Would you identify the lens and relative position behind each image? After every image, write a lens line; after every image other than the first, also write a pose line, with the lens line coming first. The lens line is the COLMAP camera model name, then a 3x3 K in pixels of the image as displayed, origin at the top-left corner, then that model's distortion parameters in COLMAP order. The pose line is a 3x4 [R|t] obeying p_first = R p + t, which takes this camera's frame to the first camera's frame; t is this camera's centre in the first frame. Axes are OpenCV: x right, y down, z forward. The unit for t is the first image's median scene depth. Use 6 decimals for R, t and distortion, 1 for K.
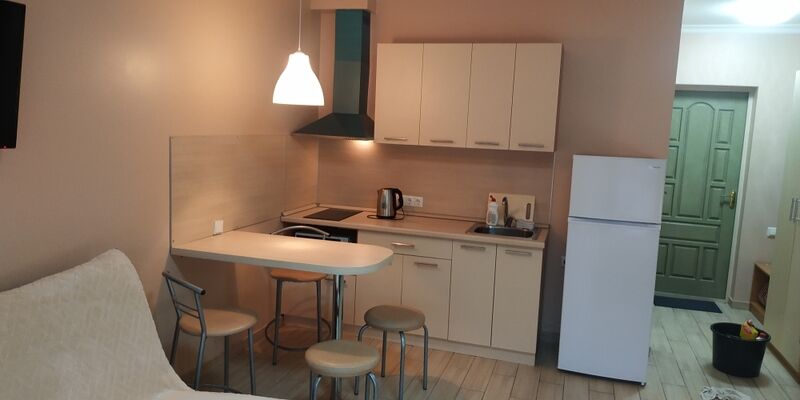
lens RADIAL K [[583.5, 0, 389.6], [0, 583.5, 198.3], [0, 0, 1]] dist [0.098758, -0.166029]
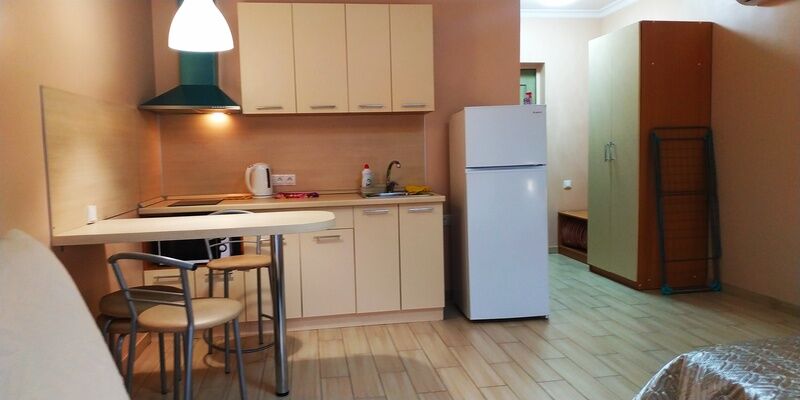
lens RADIAL K [[583.5, 0, 389.6], [0, 583.5, 198.3], [0, 0, 1]] dist [0.098758, -0.166029]
pose [[0.892818, -0.101722, 0.438780, -0.258501], [0.120946, 0.992530, -0.016000, 0.081051], [-0.433875, 0.067353, 0.898452, 0.120906]]
